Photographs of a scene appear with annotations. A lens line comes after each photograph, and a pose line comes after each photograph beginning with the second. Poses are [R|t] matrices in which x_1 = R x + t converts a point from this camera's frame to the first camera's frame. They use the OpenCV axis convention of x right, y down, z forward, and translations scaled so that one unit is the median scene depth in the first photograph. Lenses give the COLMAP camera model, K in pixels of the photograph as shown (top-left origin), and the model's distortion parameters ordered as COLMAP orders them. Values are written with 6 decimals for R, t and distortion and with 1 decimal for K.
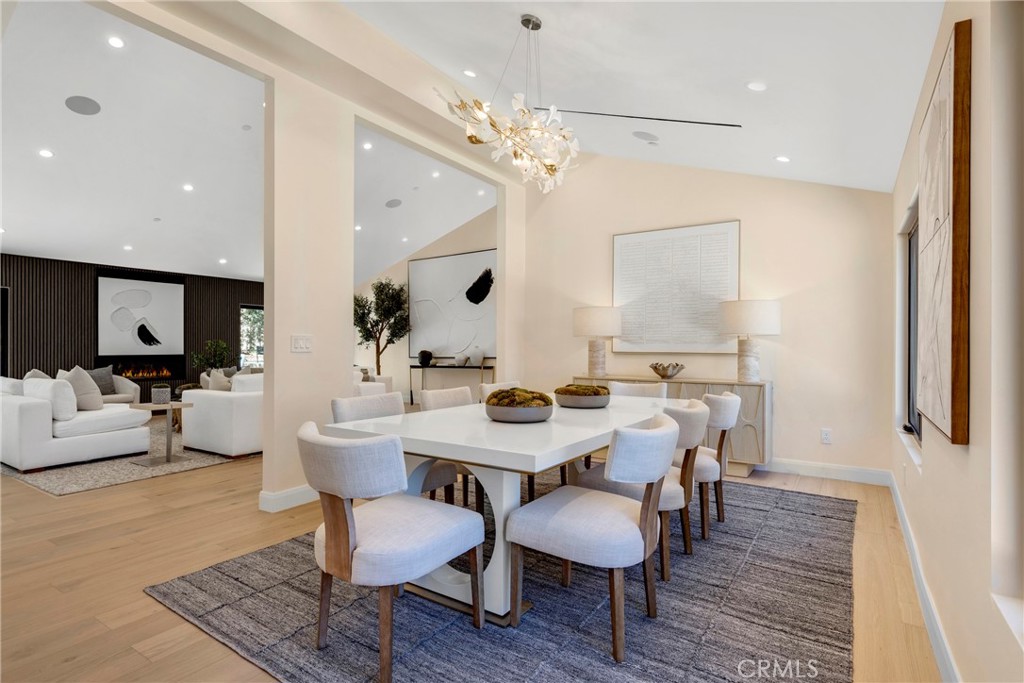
lens RADIAL K [[508.7, 0, 512.0], [0, 508.7, 341.5], [0, 0, 1]] dist [-0.000377, -0.000058]
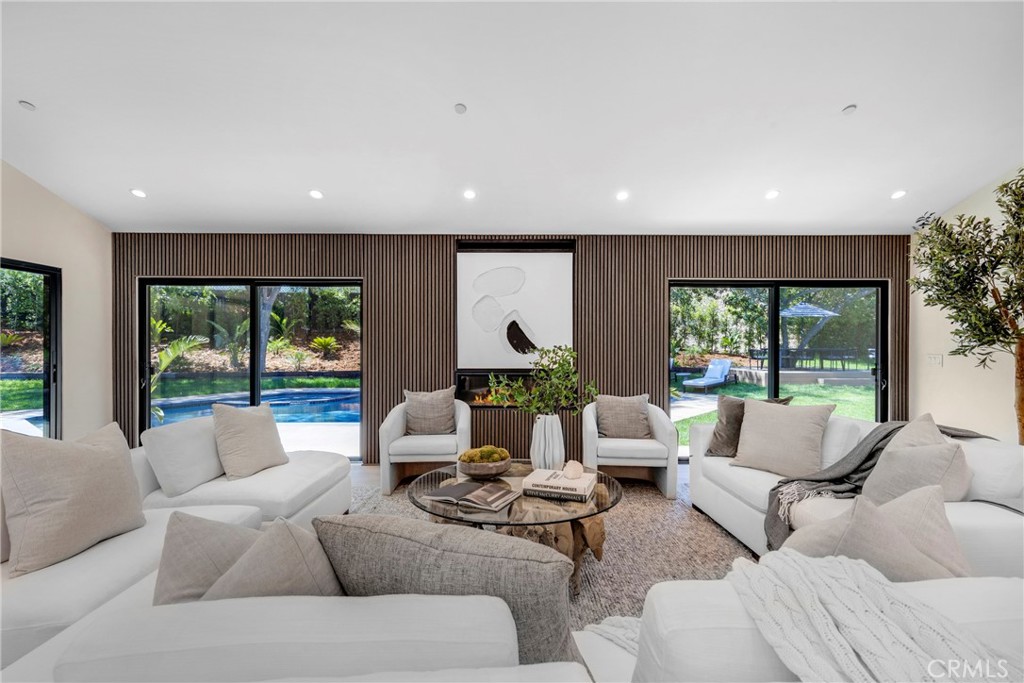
lens RADIAL K [[445.4, 0, 512.0], [0, 445.4, 341.5], [0, 0, 1]] dist [0.001056, -0.000019]
pose [[0.554839, -0.009078, -0.831908, -0.250445], [0.006332, 0.999958, -0.006689, -0.003582], [0.831934, -0.001556, 0.554873, 0.658145]]
